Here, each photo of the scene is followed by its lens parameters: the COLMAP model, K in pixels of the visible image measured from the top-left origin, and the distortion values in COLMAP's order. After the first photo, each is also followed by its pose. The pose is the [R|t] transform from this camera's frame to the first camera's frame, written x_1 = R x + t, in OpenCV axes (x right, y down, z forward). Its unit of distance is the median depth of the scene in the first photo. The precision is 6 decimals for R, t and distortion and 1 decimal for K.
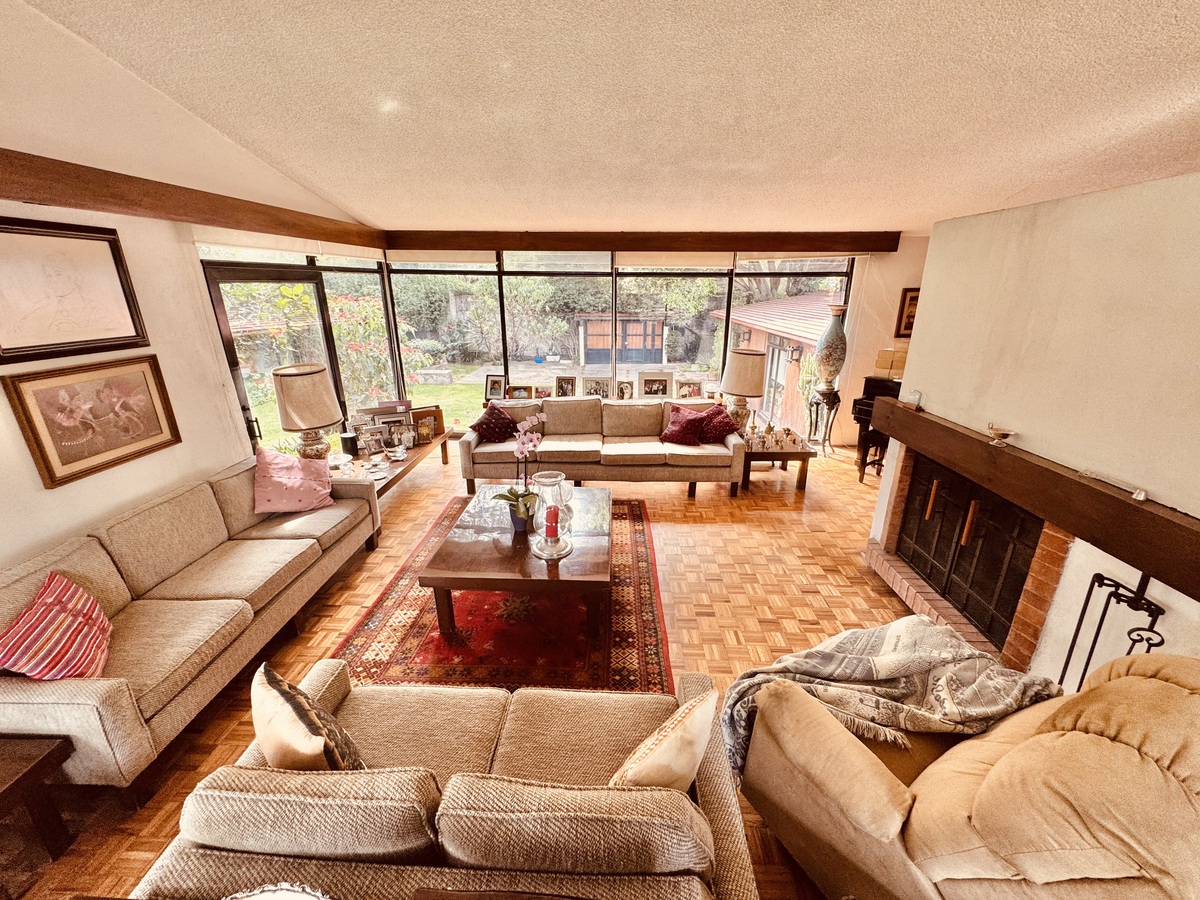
lens RADIAL K [[480.4, 0, 603.4], [0, 480.4, 448.2], [0, 0, 1]] dist [-0.002039, 0.000080]
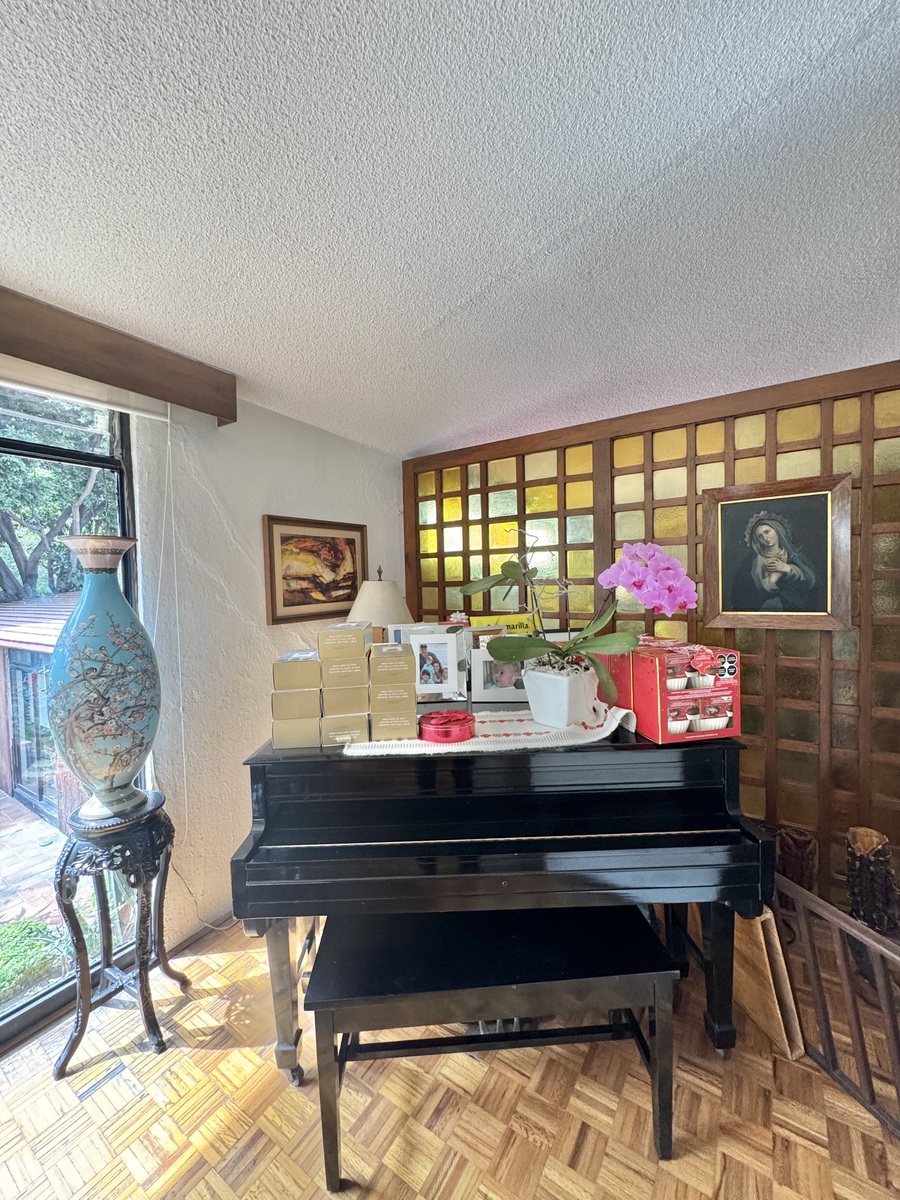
lens RADIAL K [[480.4, 0, 449.2], [0, 480.4, 599.5], [0, 0, 1]] dist [-0.002039, 0.000080]
pose [[0.525219, -0.040764, 0.849990, 0.336060], [0.293448, 0.946259, -0.135945, -0.150101], [-0.798770, 0.320829, 0.508955, 0.662546]]
